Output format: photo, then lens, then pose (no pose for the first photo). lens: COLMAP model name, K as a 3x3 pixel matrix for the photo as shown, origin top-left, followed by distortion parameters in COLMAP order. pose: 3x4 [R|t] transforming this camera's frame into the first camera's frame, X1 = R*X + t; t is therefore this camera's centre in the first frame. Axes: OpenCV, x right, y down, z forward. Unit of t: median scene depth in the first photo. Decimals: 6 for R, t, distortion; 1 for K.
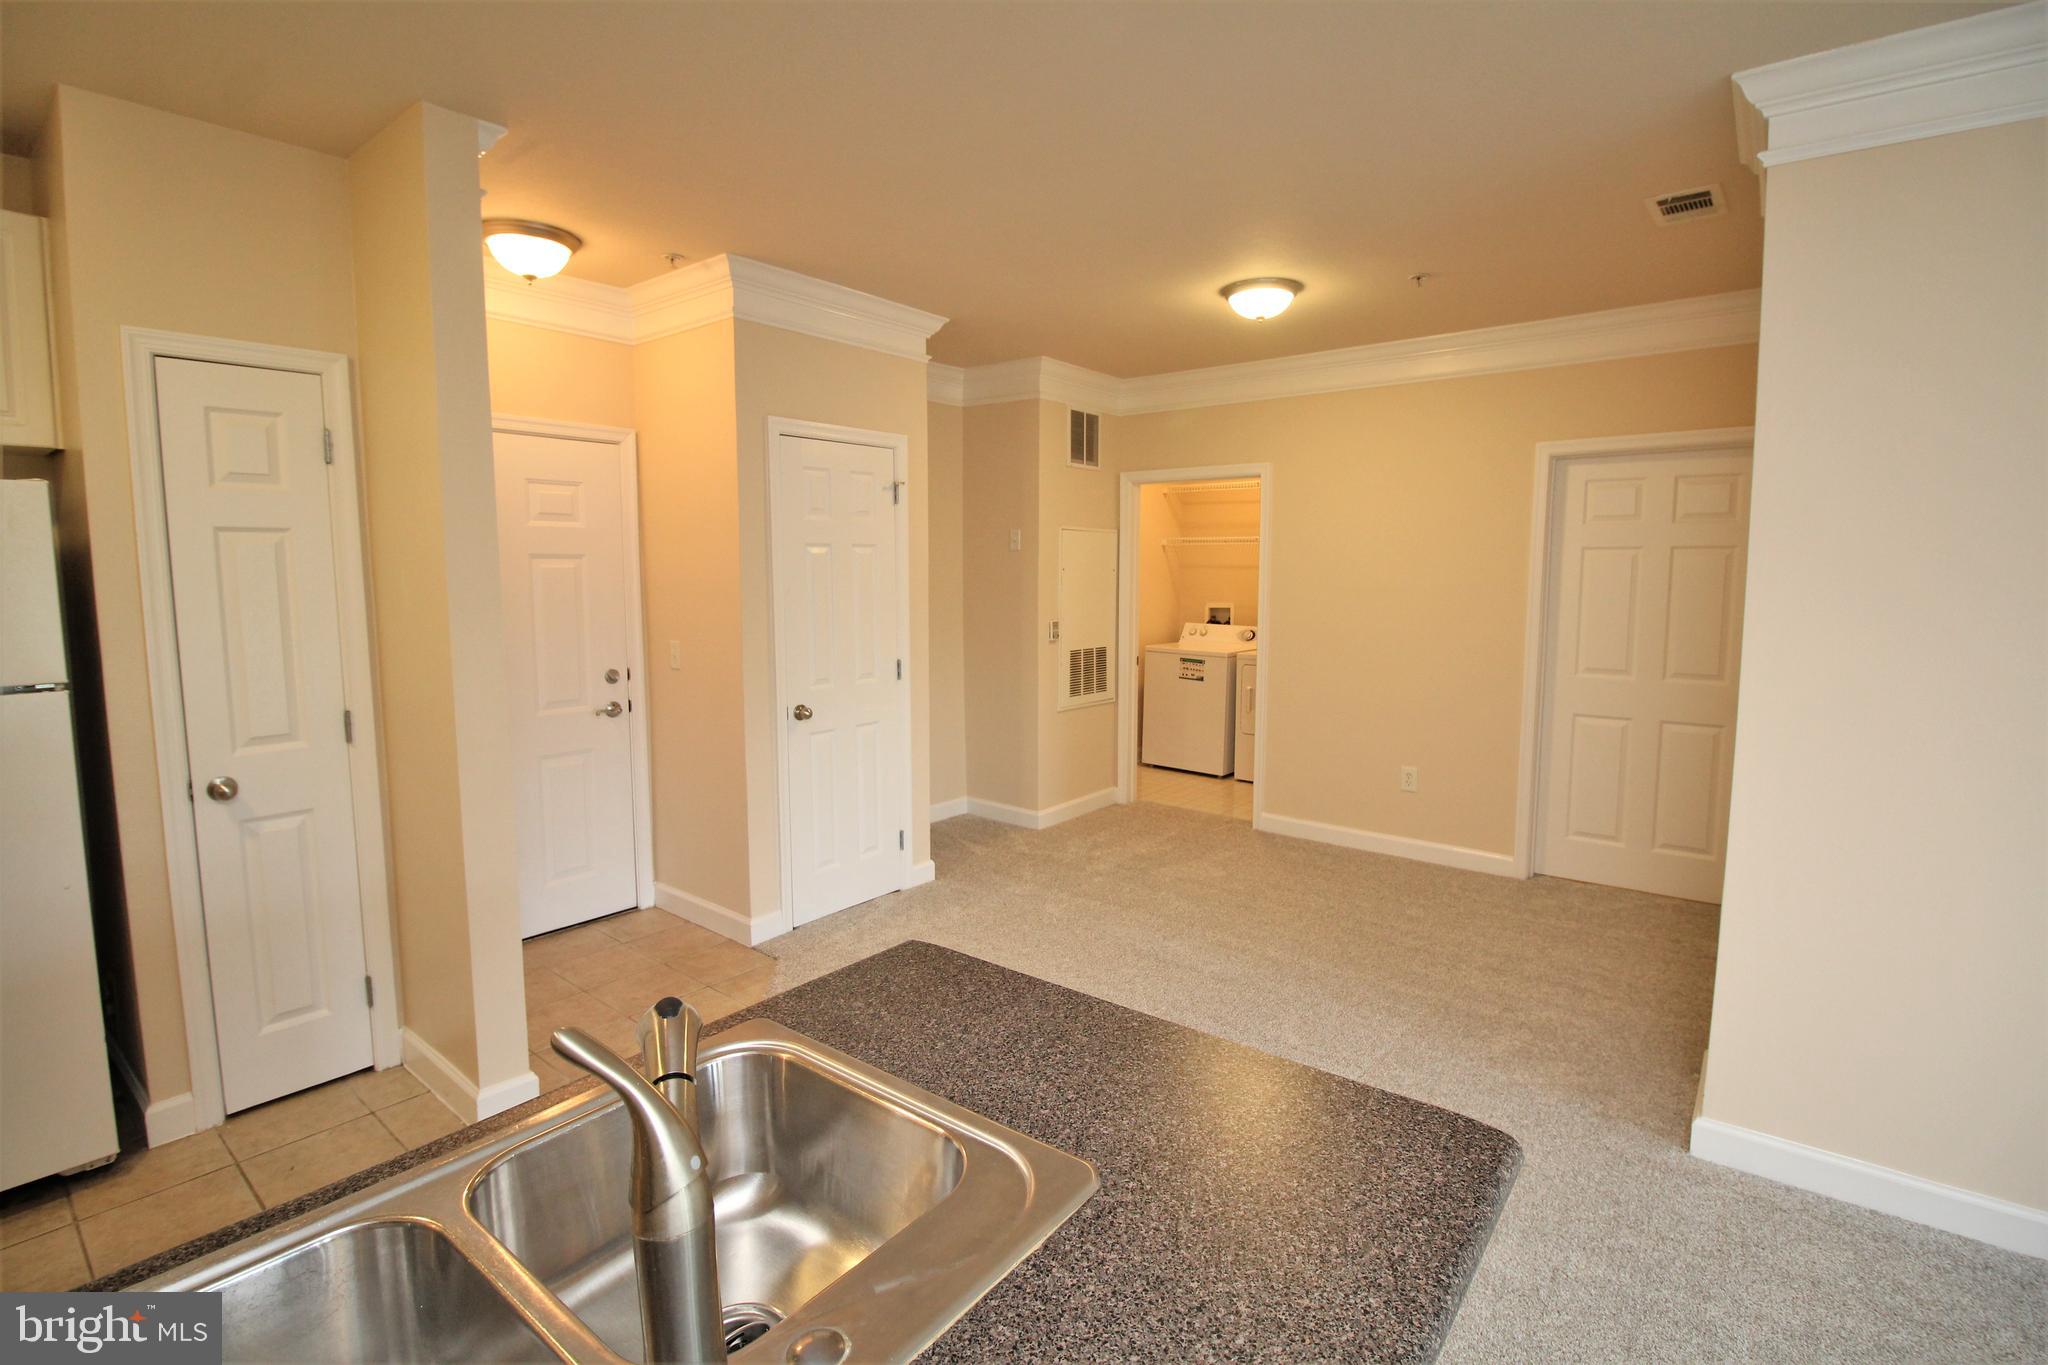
lens RADIAL K [[942.6, 0, 1032.5], [0, 942.6, 660.7], [0, 0, 1]] dist [-0.003519, -0.011513]
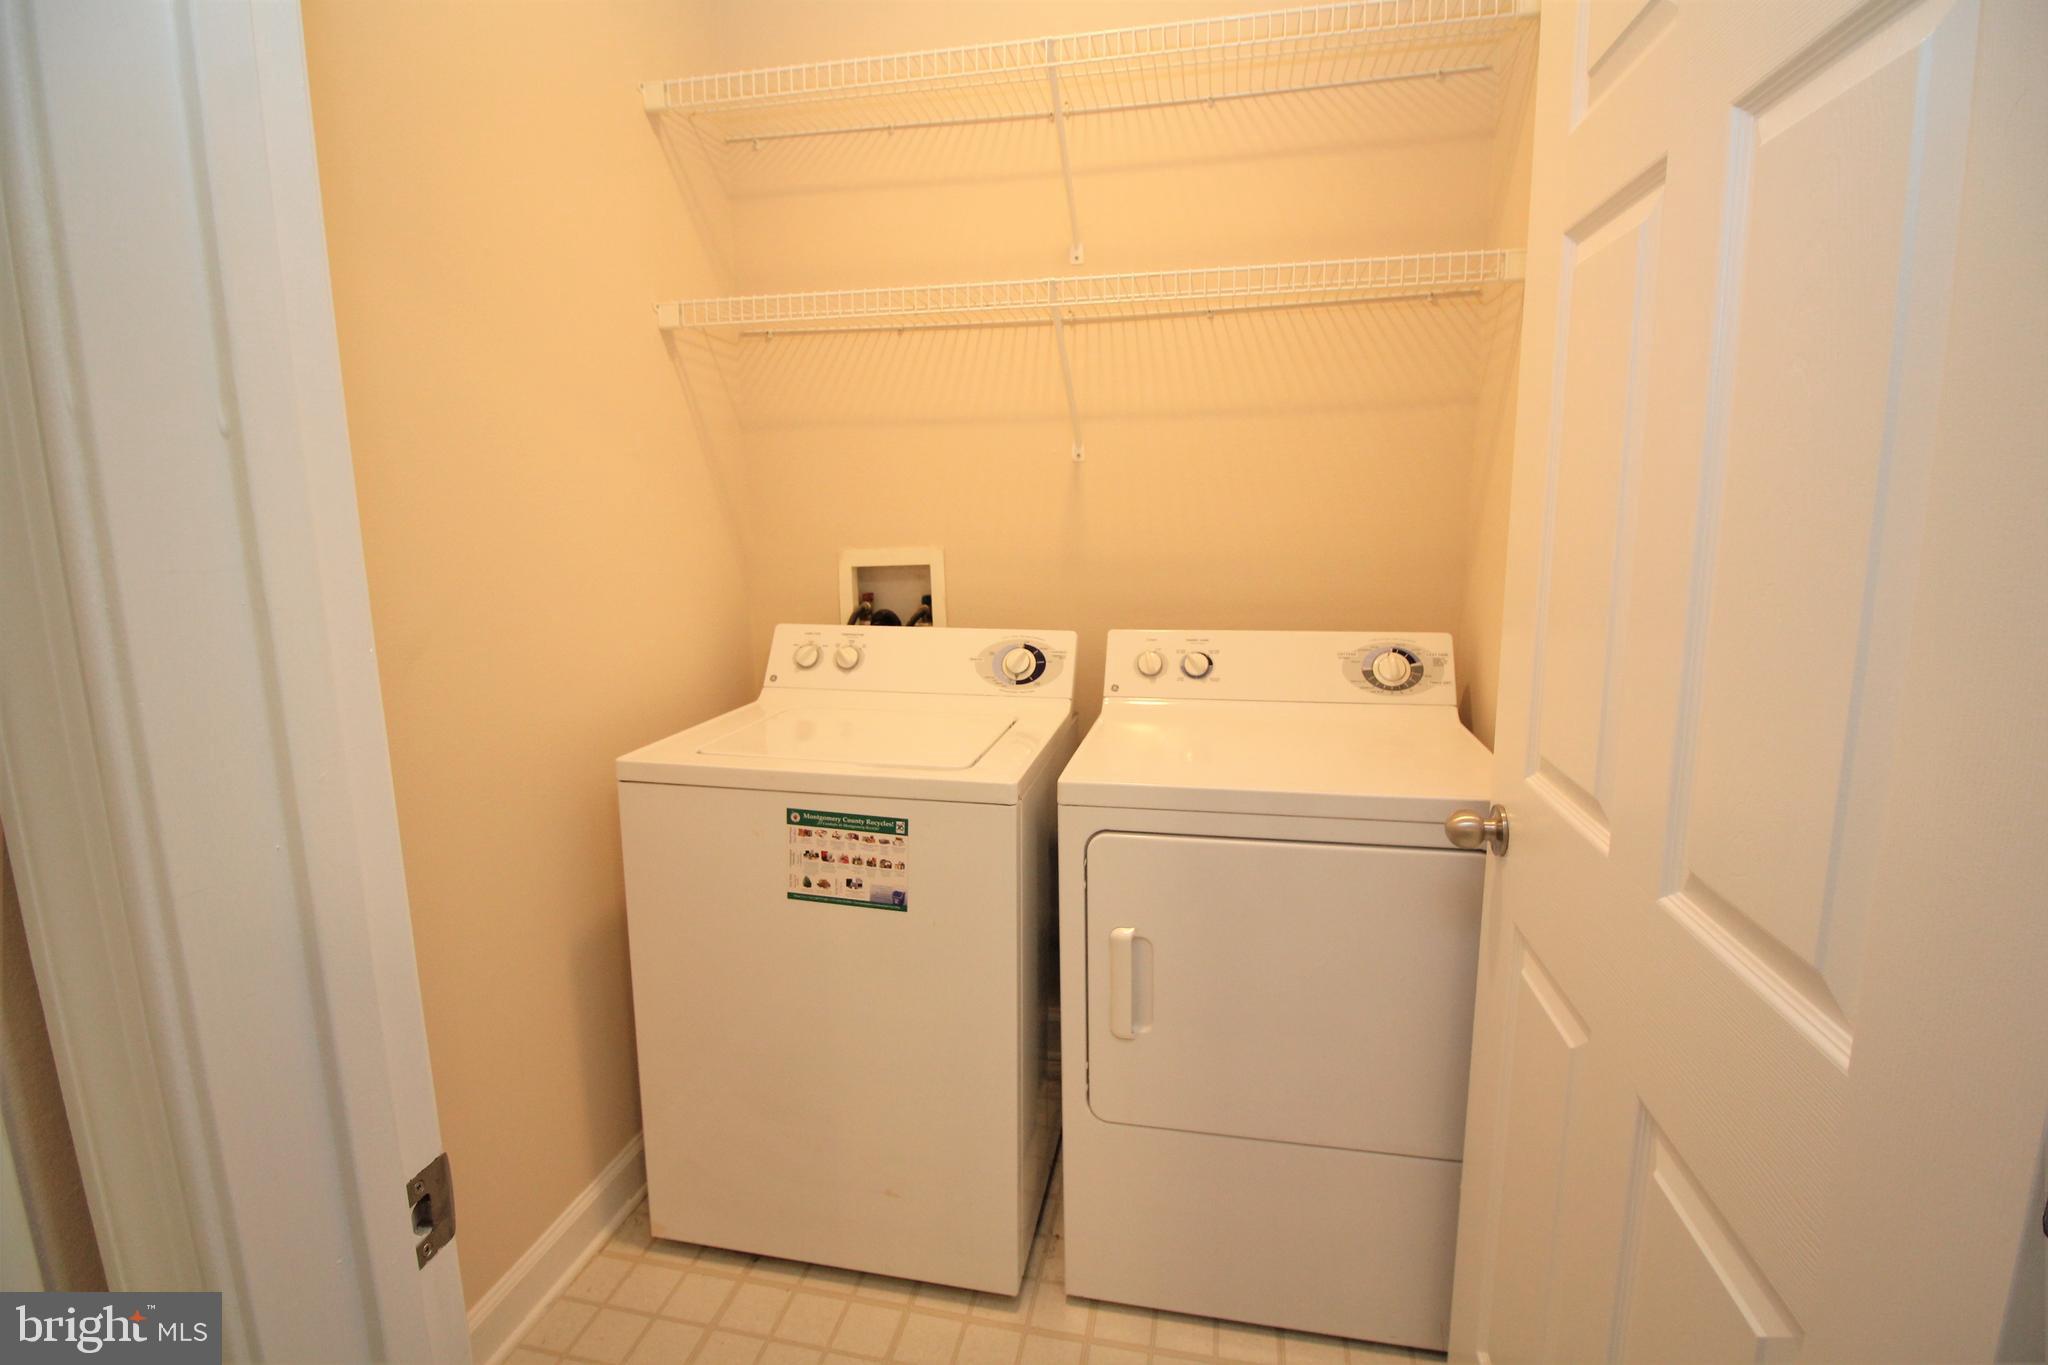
lens RADIAL K [[942.6, 0, 1032.5], [0, 942.6, 660.7], [0, 0, 1]] dist [-0.003519, -0.011513]
pose [[0.885781, -0.094828, 0.454312, 0.132114], [0.067371, 0.994807, 0.076291, -0.059443], [-0.459187, -0.036970, 0.887570, 0.926971]]
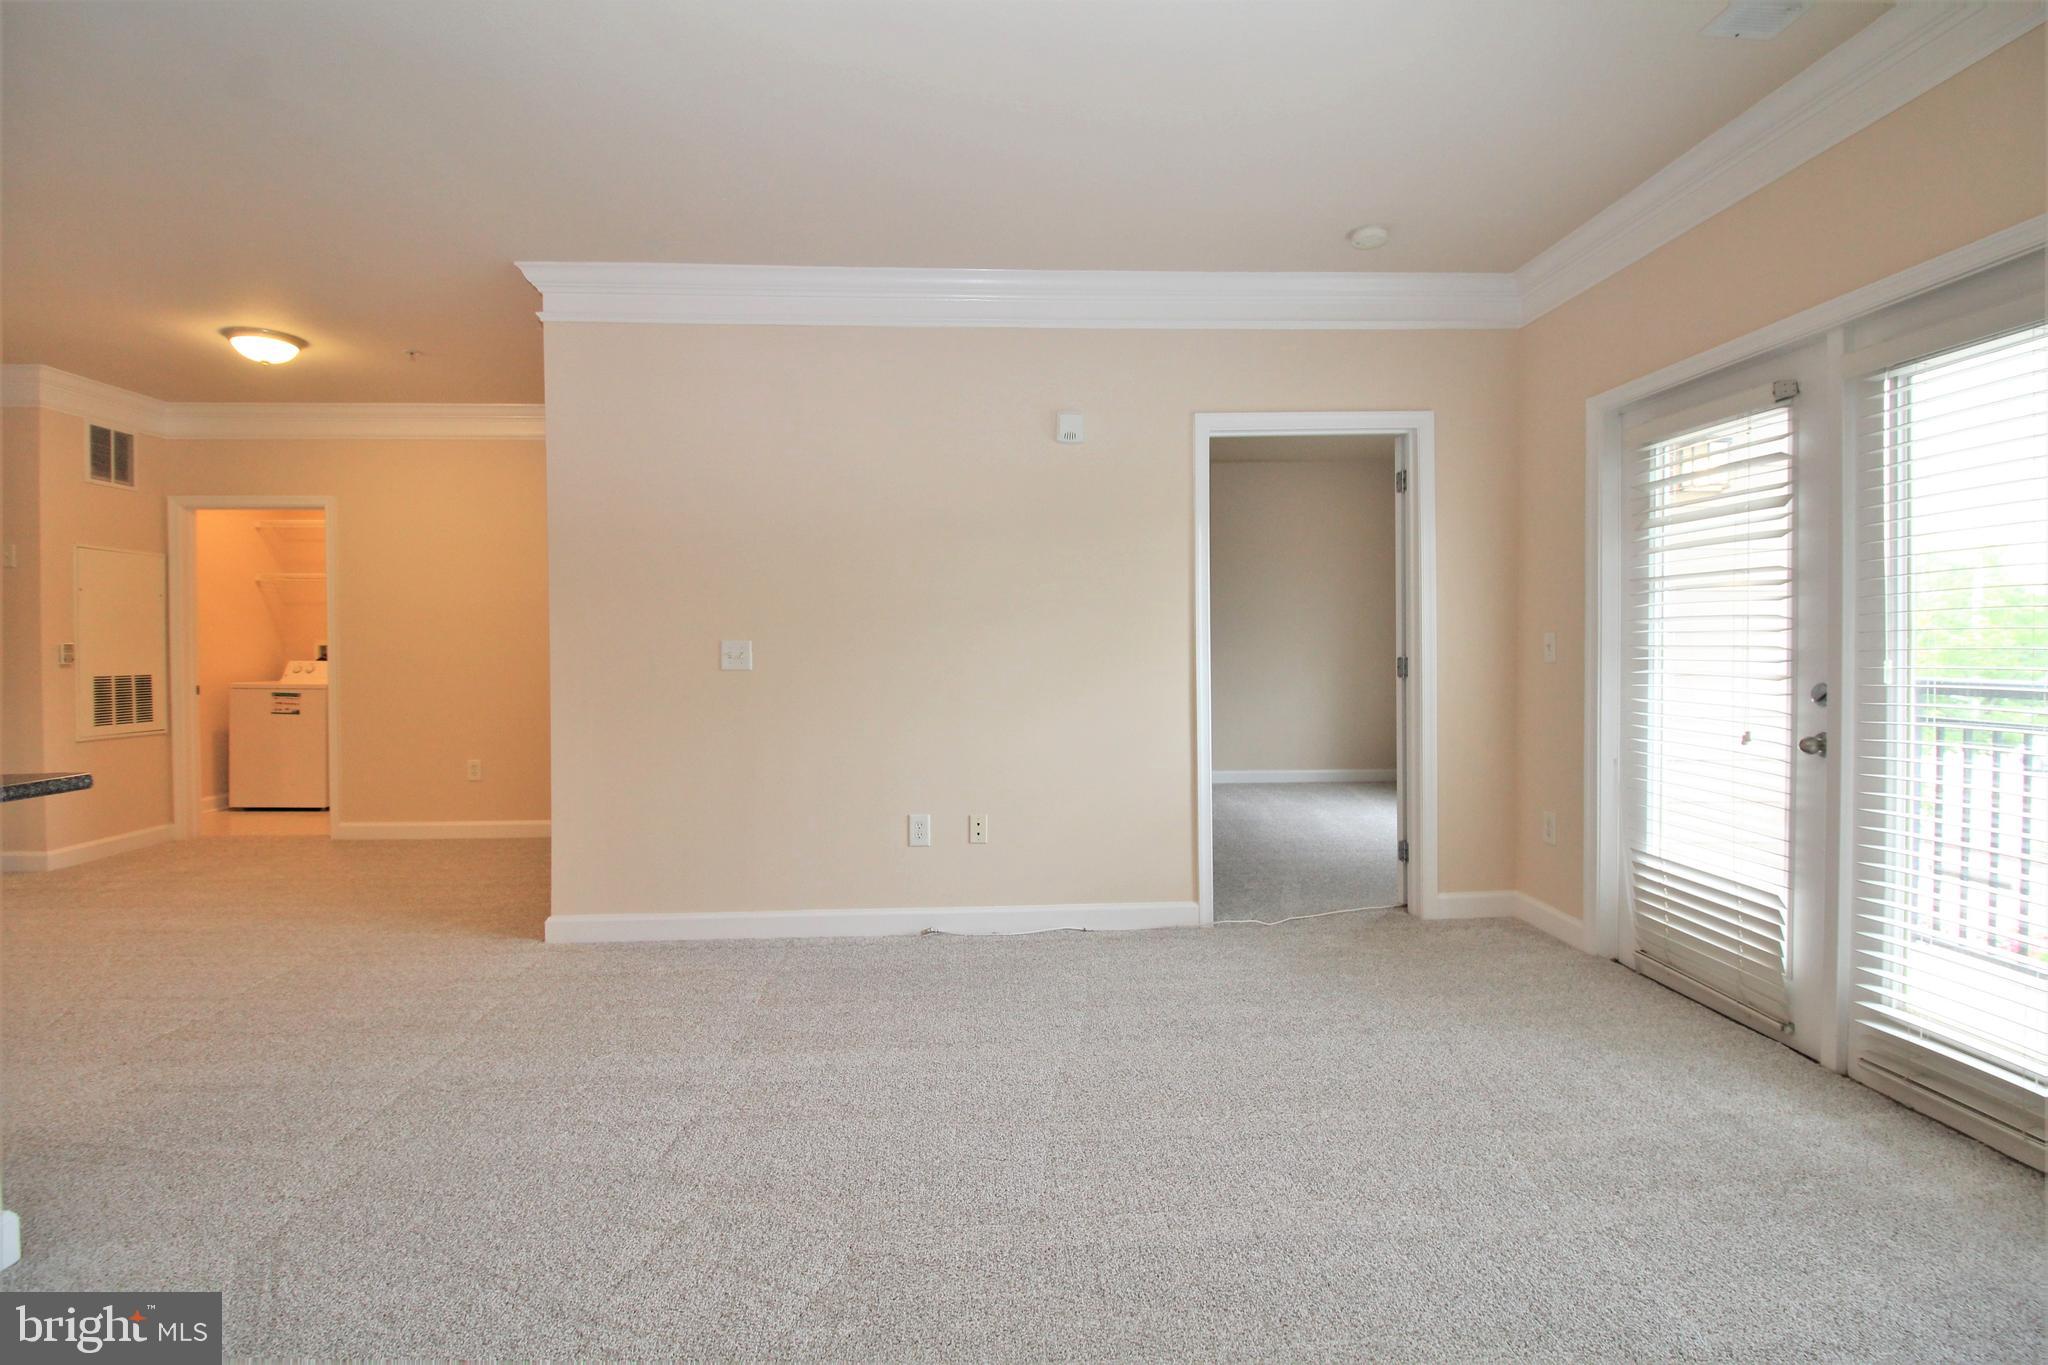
lens RADIAL K [[942.6, 0, 1032.5], [0, 942.6, 660.7], [0, 0, 1]] dist [-0.003519, -0.011513]
pose [[0.746484, -0.016221, 0.665205, 0.119119], [0.071661, 0.995848, -0.056132, 0.089018], [-0.661533, 0.089571, 0.744547, -0.297611]]
